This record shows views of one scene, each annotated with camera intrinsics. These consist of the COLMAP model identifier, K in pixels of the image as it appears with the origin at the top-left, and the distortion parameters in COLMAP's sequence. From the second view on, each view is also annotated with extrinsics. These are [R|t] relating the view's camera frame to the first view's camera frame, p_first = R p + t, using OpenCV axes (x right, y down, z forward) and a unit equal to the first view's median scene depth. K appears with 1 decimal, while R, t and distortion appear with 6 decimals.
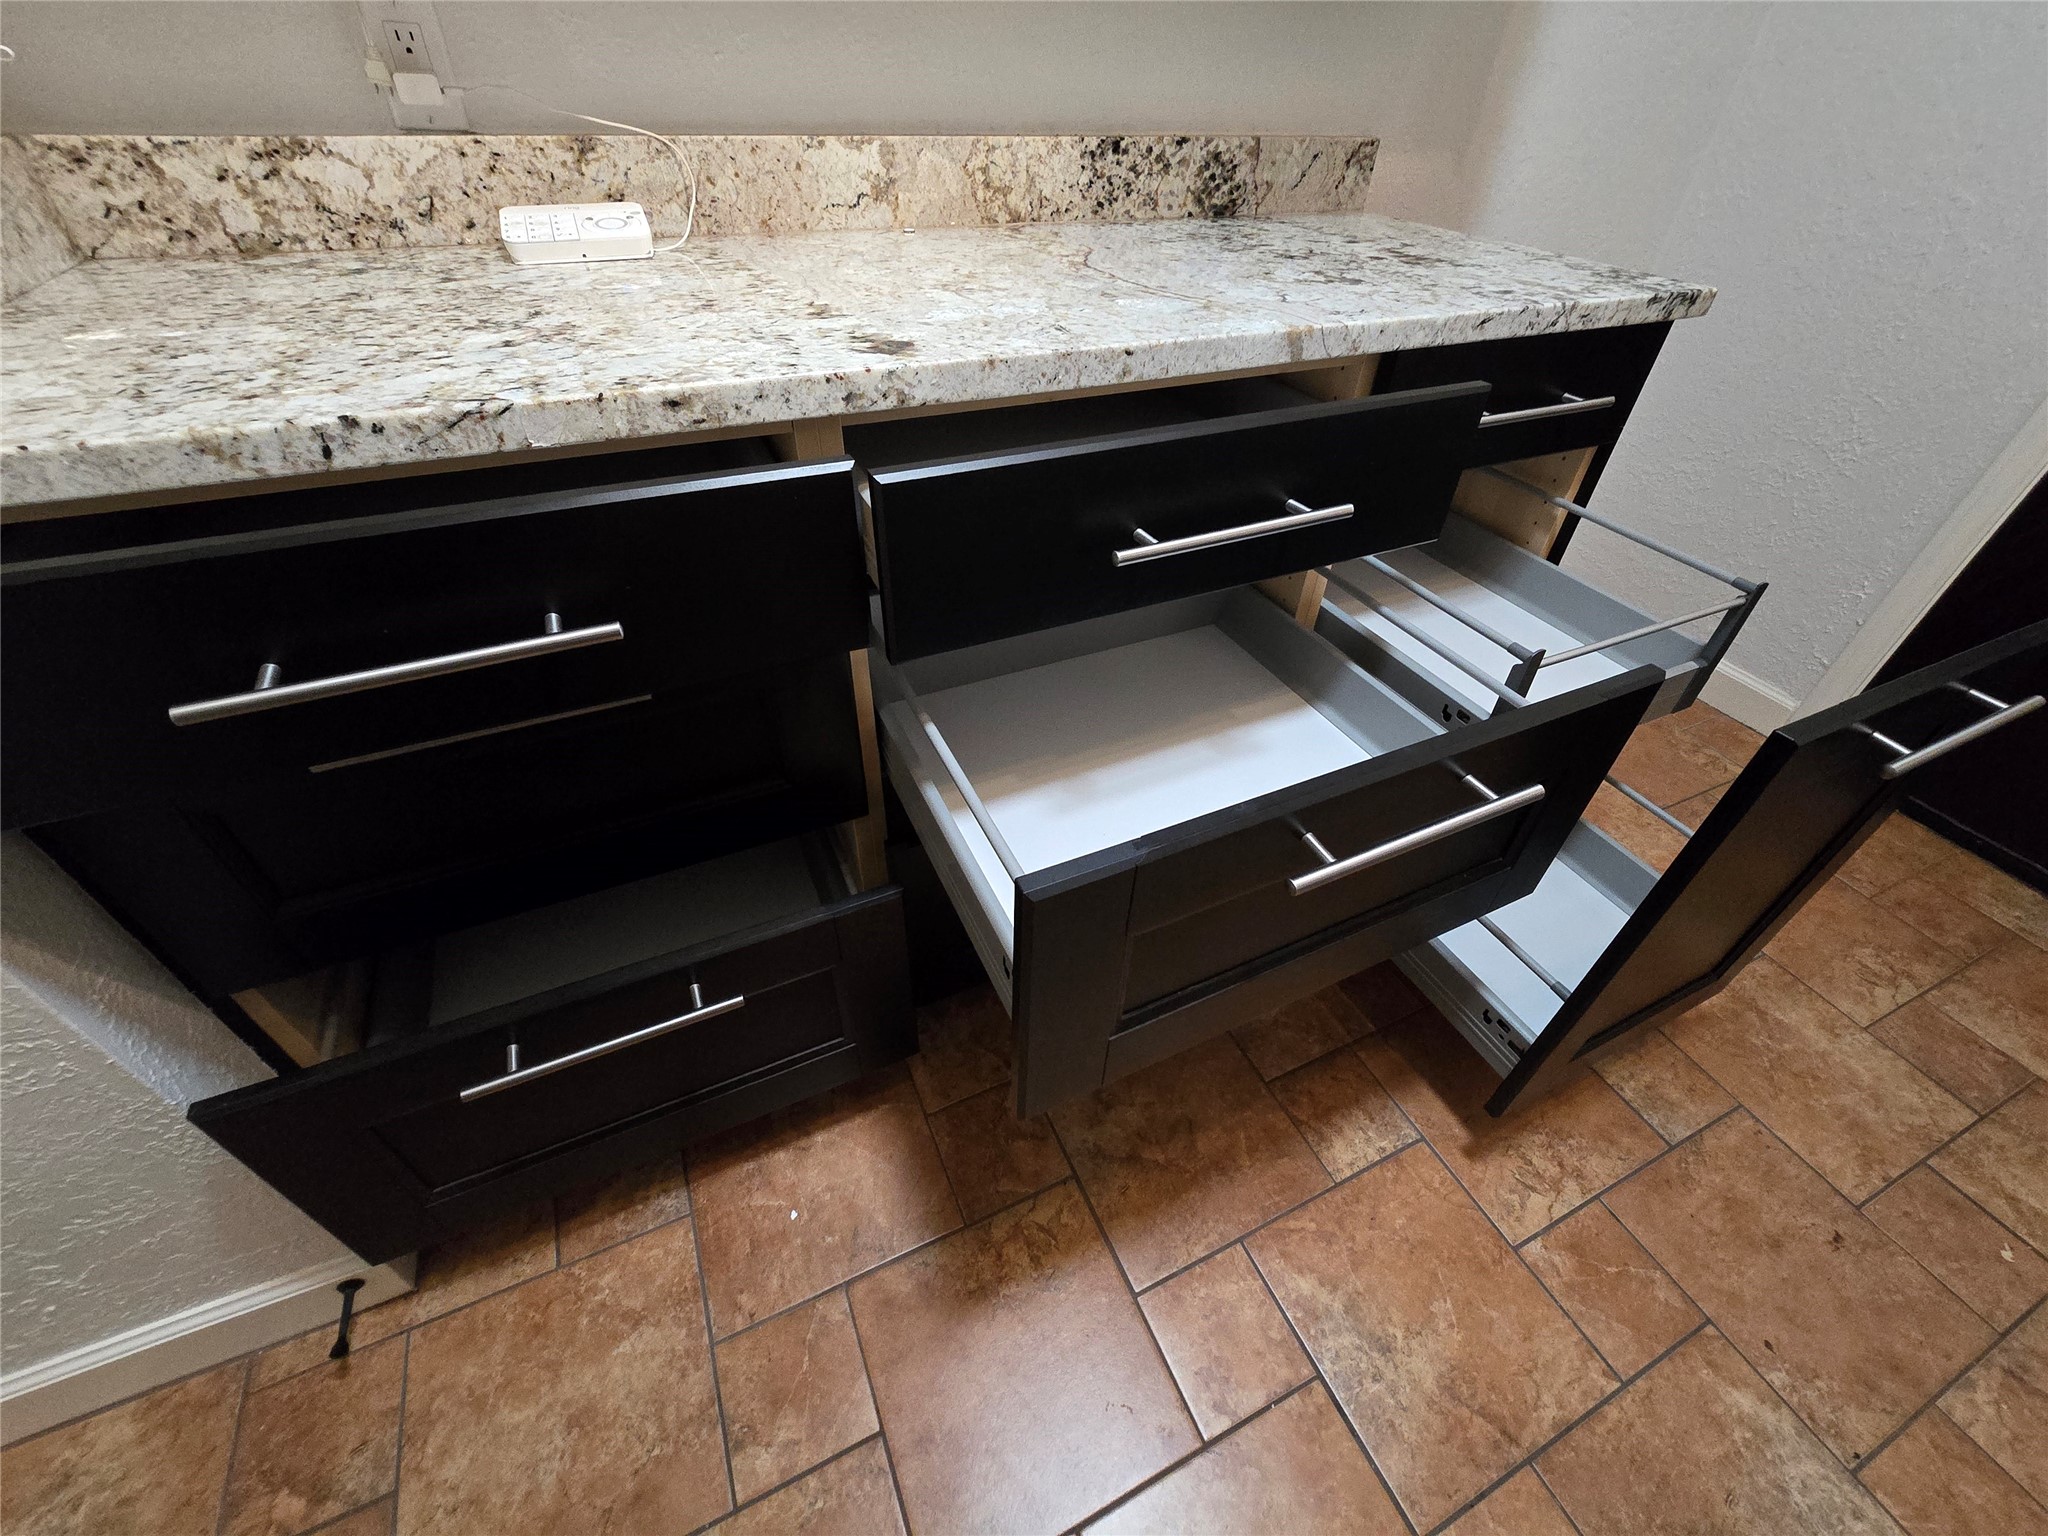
lens RADIAL K [[852.2, 0, 1030.2], [0, 852.2, 751.9], [0, 0, 1]] dist [-0.010044, 0.004438]
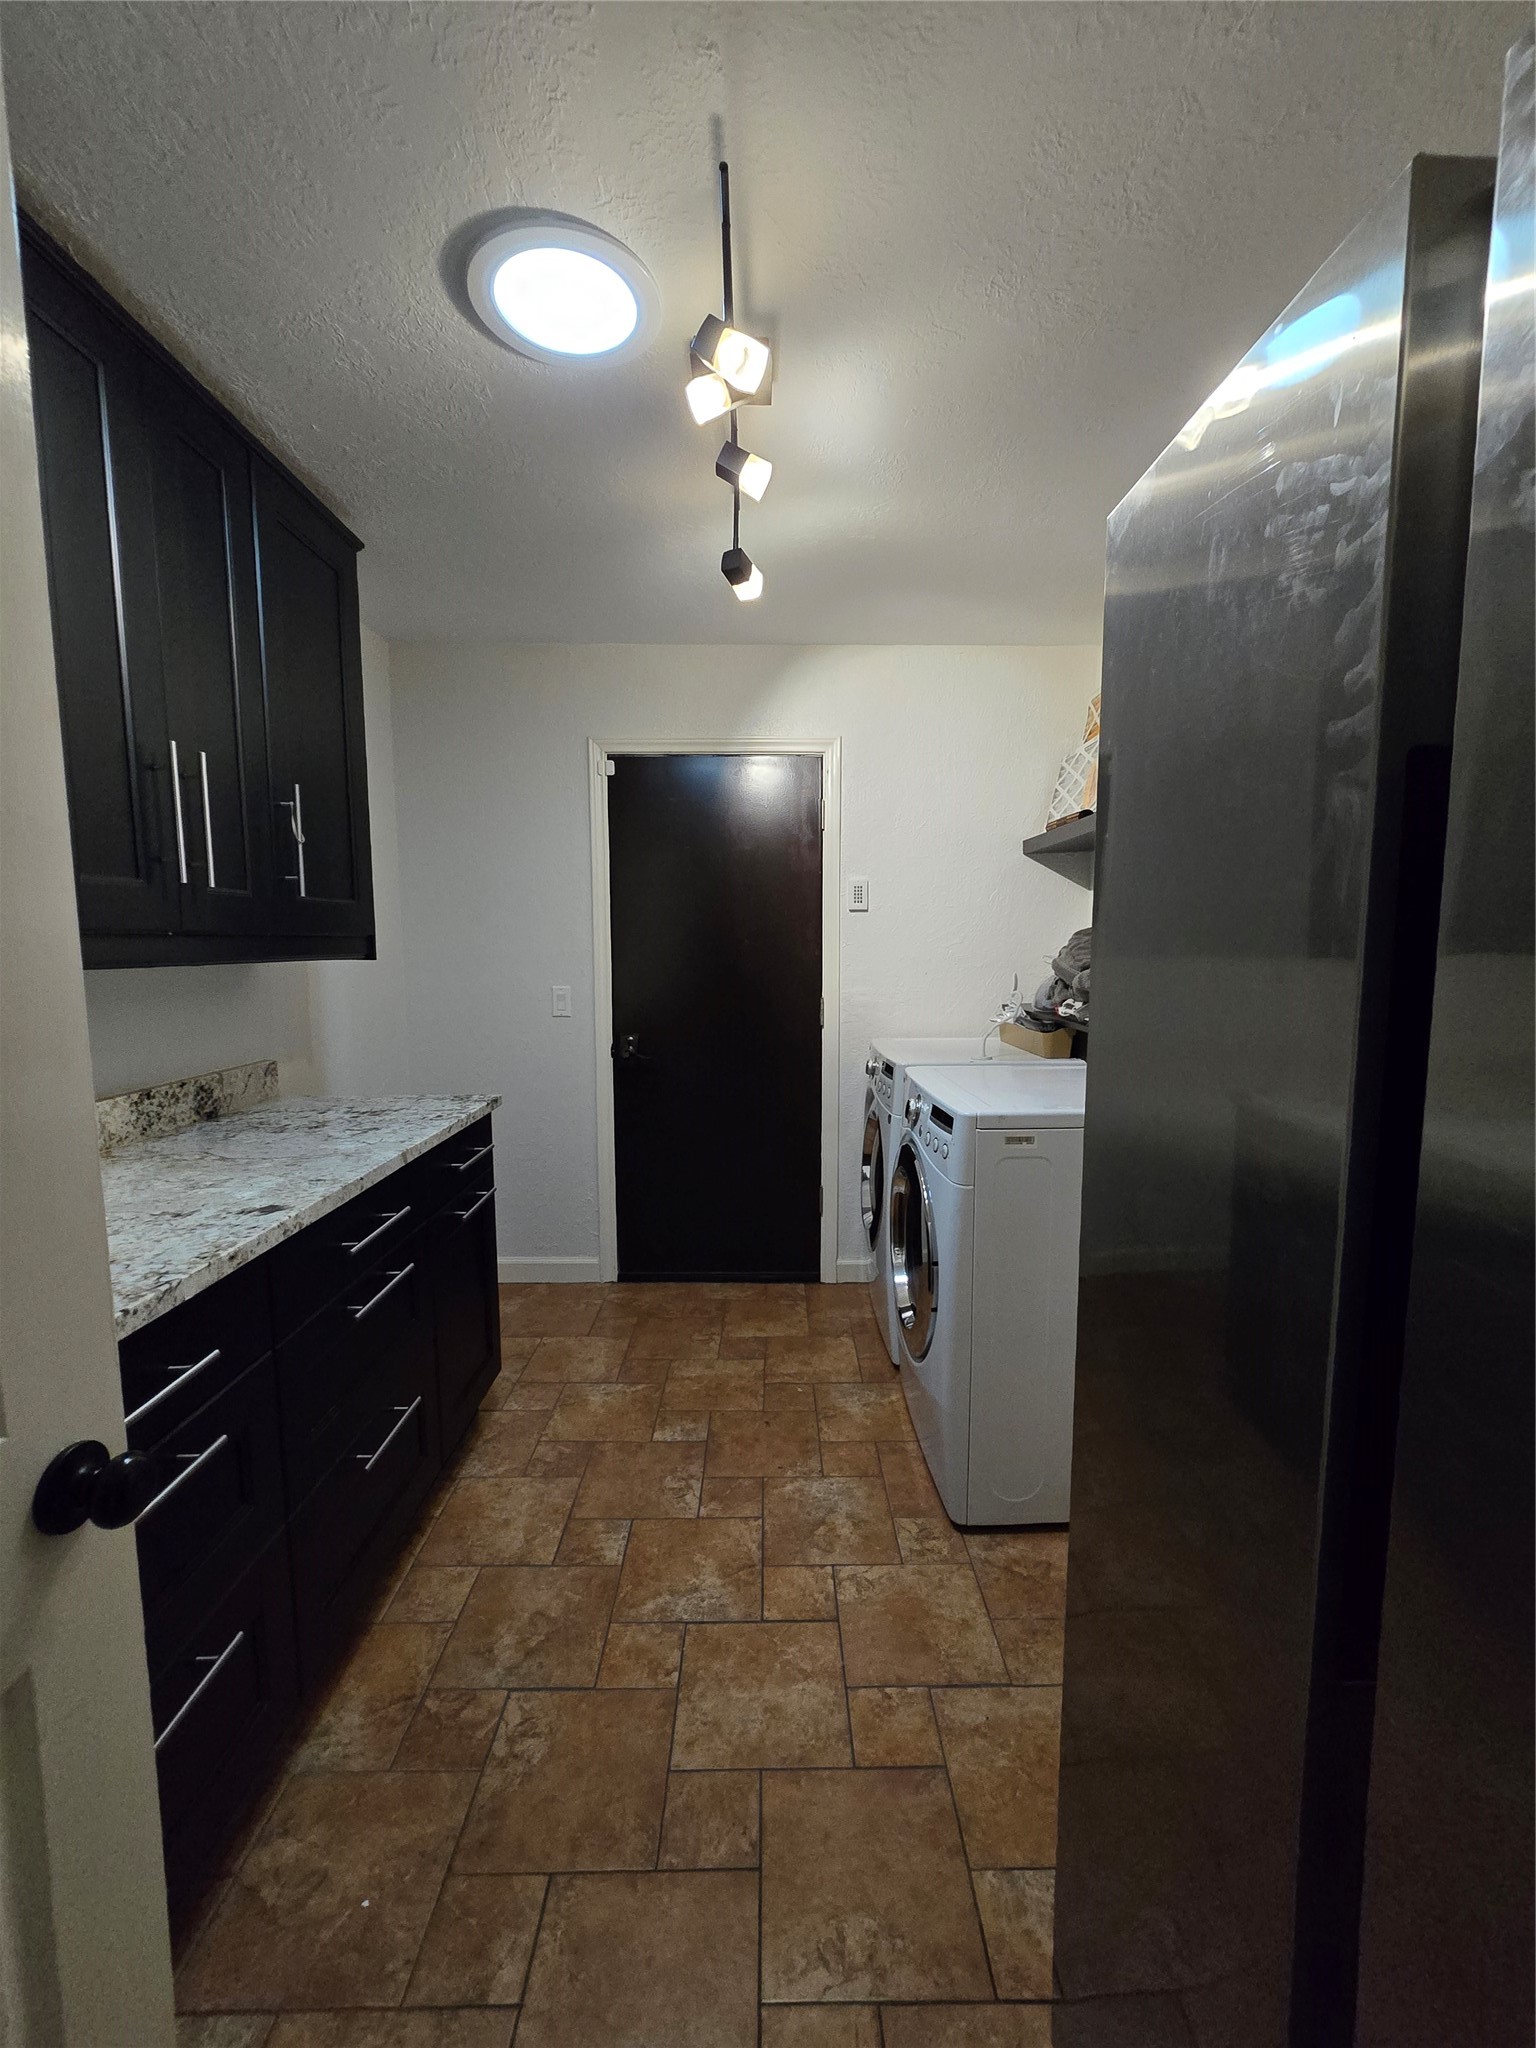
lens RADIAL K [[852.2, 0, 770.2], [0, 852.2, 1033.5], [0, 0, 1]] dist [-0.010044, 0.004438]
pose [[0.420563, -0.132578, 0.897524, -0.807167], [0.594011, 0.787988, -0.161945, 0.115481], [-0.685768, 0.601248, 0.410151, -0.477143]]
